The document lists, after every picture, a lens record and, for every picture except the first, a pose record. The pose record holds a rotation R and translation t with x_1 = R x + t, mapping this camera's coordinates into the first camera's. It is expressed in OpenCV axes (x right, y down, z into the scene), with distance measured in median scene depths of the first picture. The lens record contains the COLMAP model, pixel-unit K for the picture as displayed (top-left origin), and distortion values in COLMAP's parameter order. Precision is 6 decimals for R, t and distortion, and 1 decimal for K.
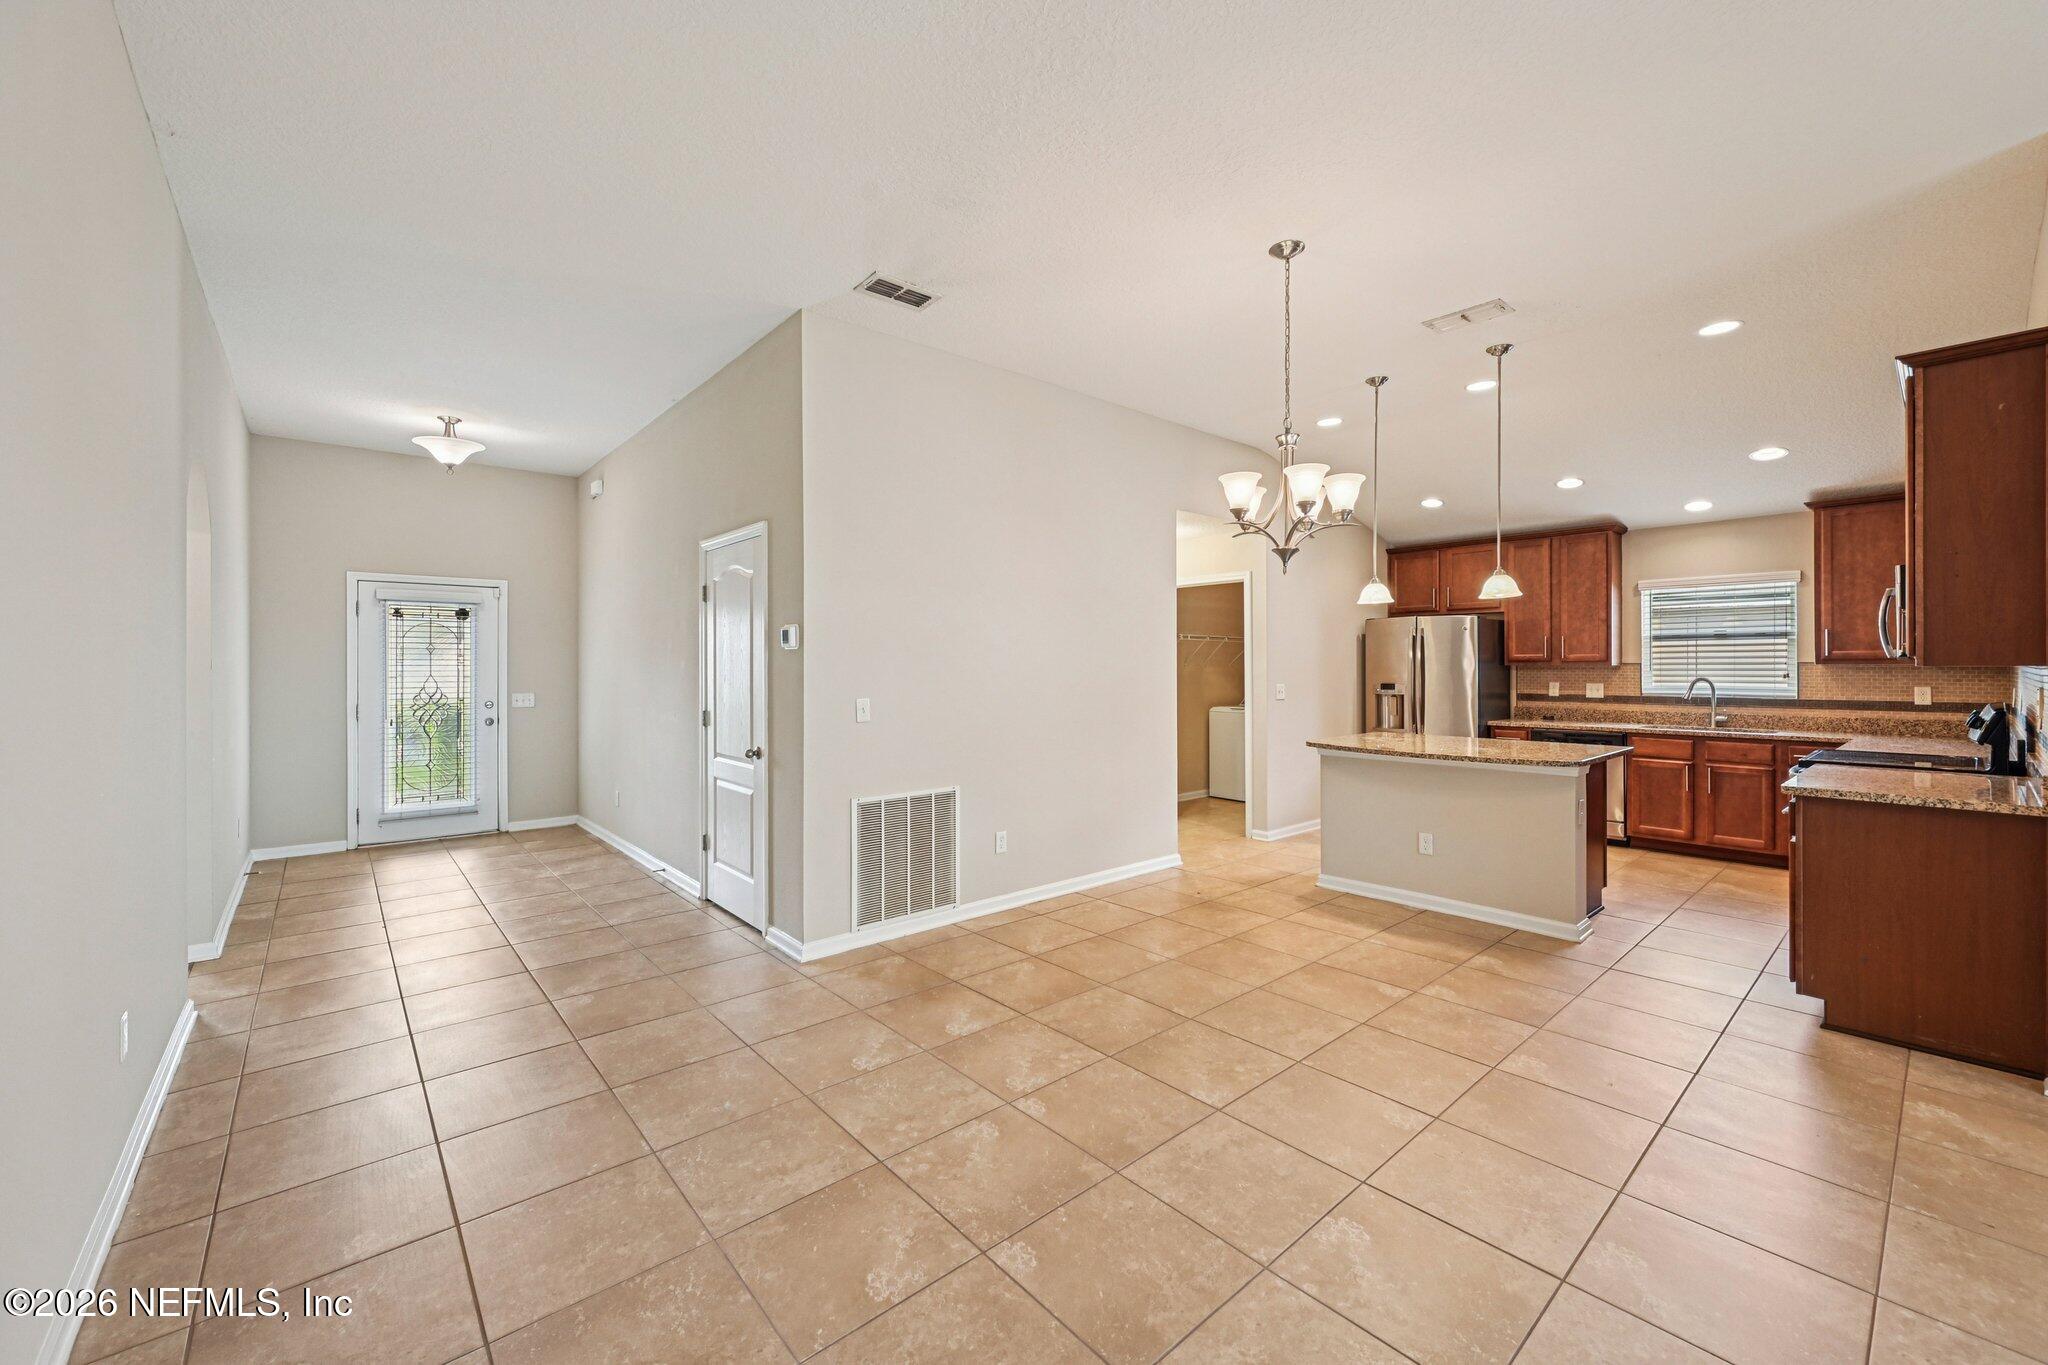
lens RADIAL K [[808.8, 0, 1030.0], [0, 808.8, 668.7], [0, 0, 1]] dist [-0.000789, 0.001180]
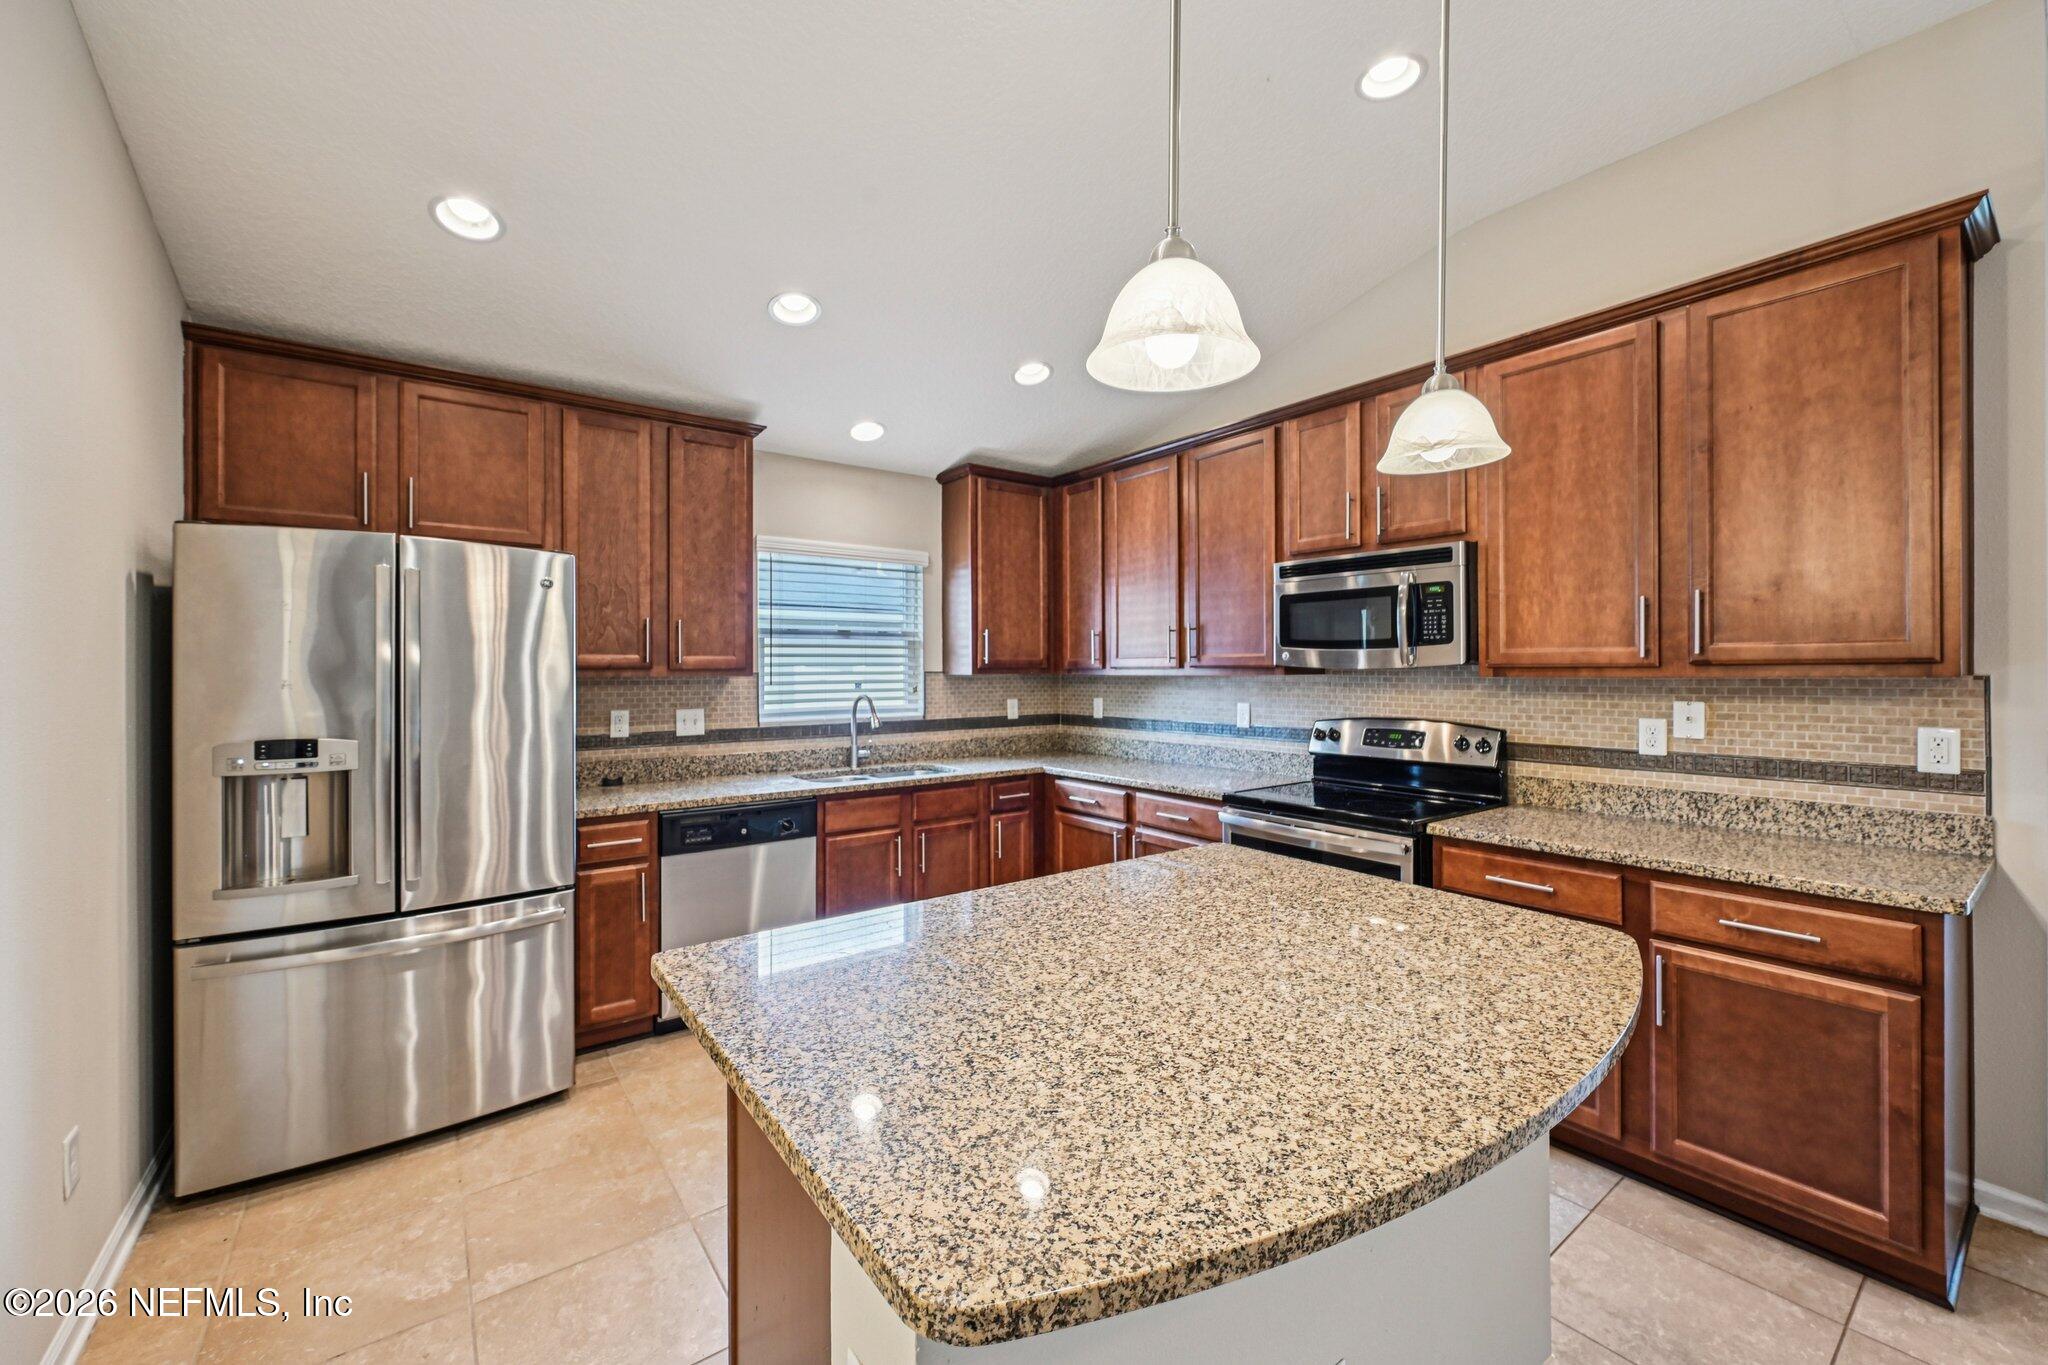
lens RADIAL K [[808.8, 0, 1028.8], [0, 808.8, 669.7], [0, 0, 1]] dist [-0.000789, 0.001180]
pose [[0.072364, 0.003965, 0.997370, 0.214321], [0.007399, 0.999962, -0.004512, -0.006258], [-0.997351, 0.007706, 0.072332, 0.954160]]
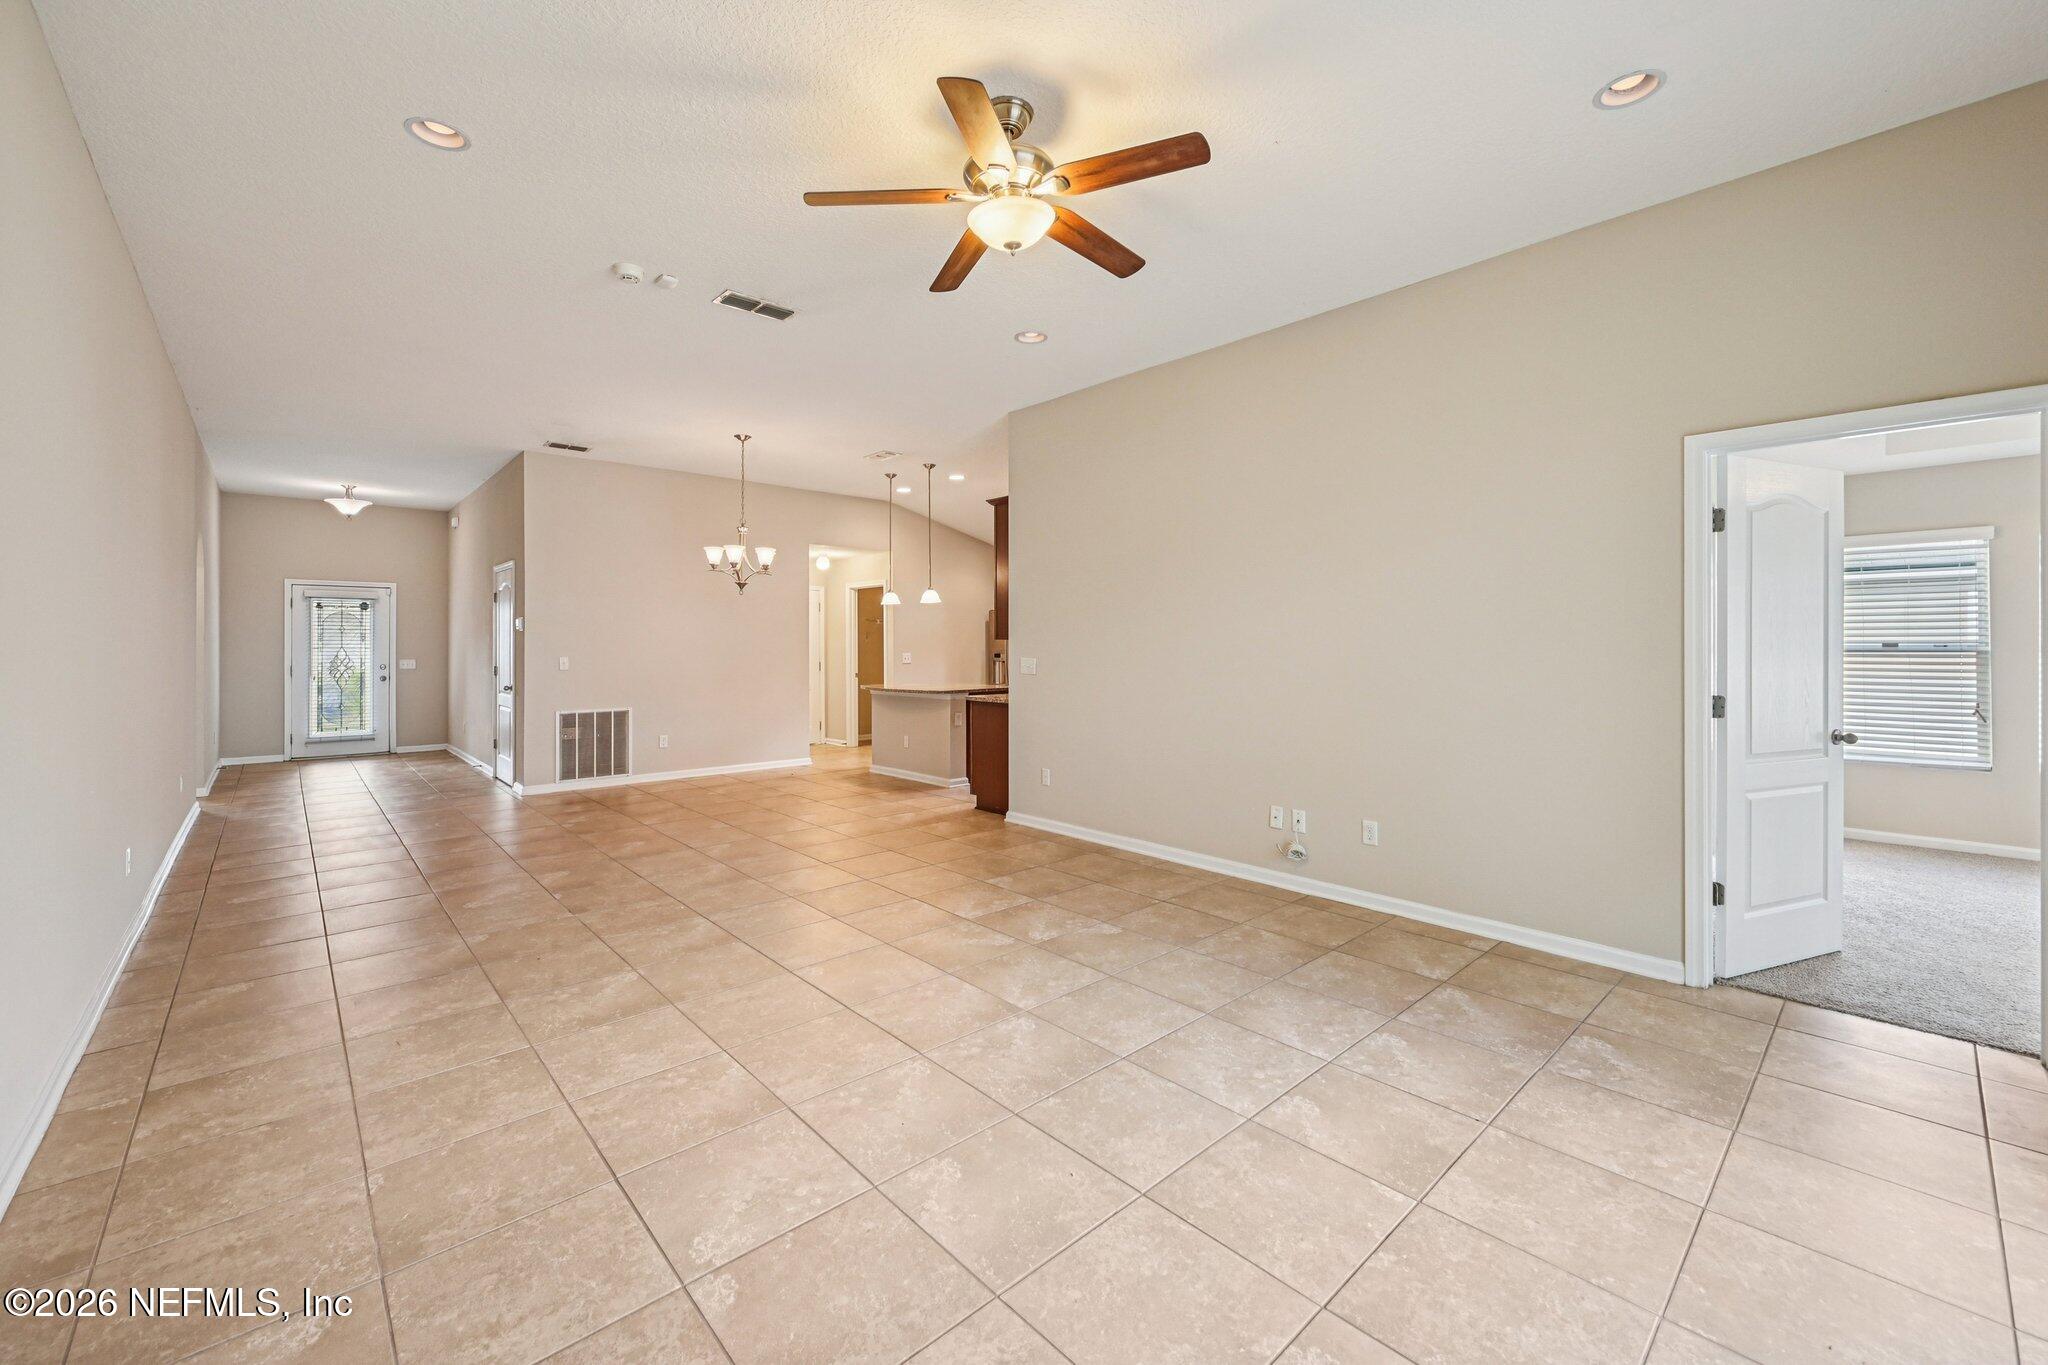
lens RADIAL K [[808.8, 0, 1025.7], [0, 808.8, 643.8], [0, 0, 1]] dist [-0.000789, 0.001180]
pose [[0.999693, 0.001599, 0.024729, 0.627657], [-0.001466, 0.999984, -0.005416, 0.011234], [-0.024737, 0.005378, 0.999680, -0.681573]]
